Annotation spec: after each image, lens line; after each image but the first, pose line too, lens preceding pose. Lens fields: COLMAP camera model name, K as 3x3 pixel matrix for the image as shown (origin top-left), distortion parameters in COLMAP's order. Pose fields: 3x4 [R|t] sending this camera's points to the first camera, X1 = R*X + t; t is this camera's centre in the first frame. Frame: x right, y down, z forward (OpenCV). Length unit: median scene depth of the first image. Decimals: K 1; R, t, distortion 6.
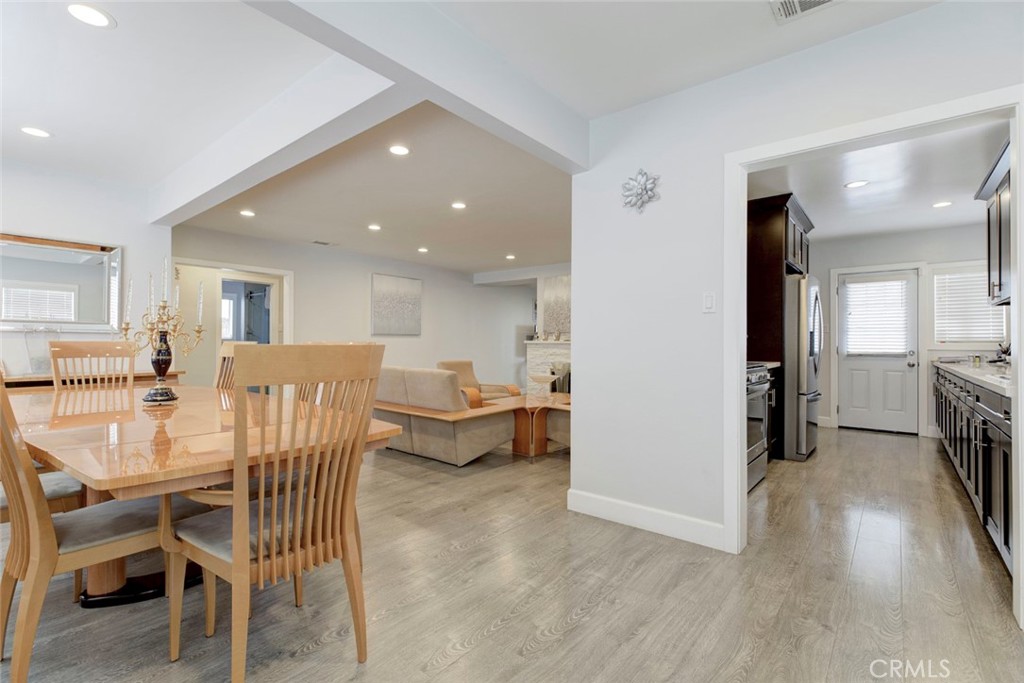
lens RADIAL K [[476.4, 0, 512.3], [0, 476.4, 340.4], [0, 0, 1]] dist [0.008718, -0.001233]
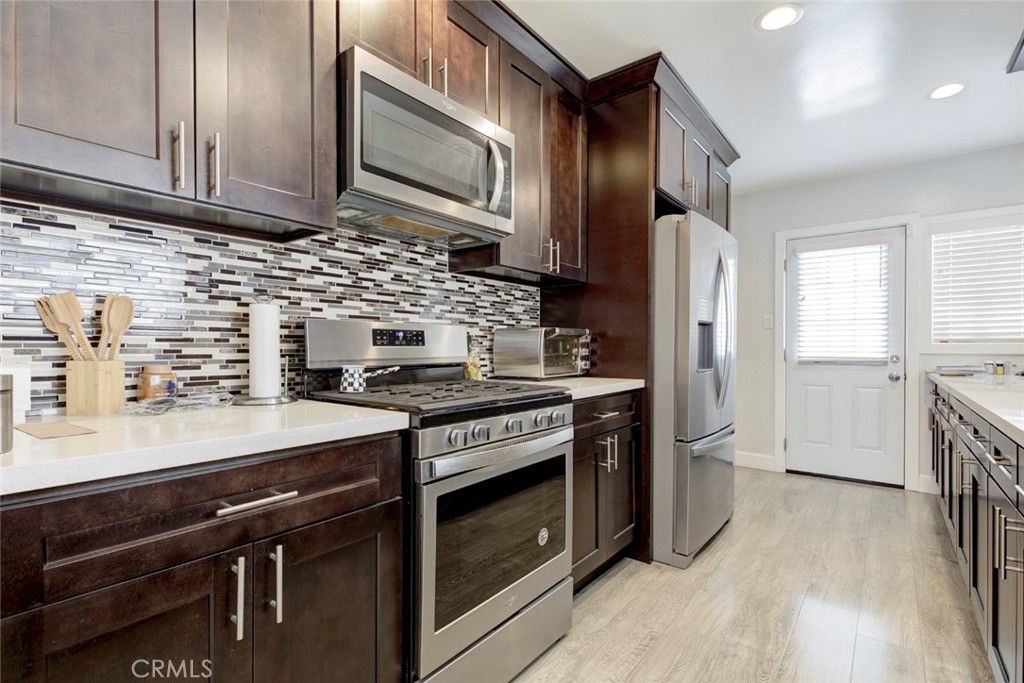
lens RADIAL K [[476.4, 0, 517.4], [0, 476.4, 351.5], [0, 0, 1]] dist [0.008718, -0.001233]
pose [[0.999917, -0.004807, 0.011987, 0.335143], [0.004632, 0.999883, 0.014566, 0.005028], [-0.012056, -0.014510, 0.999822, 0.382543]]
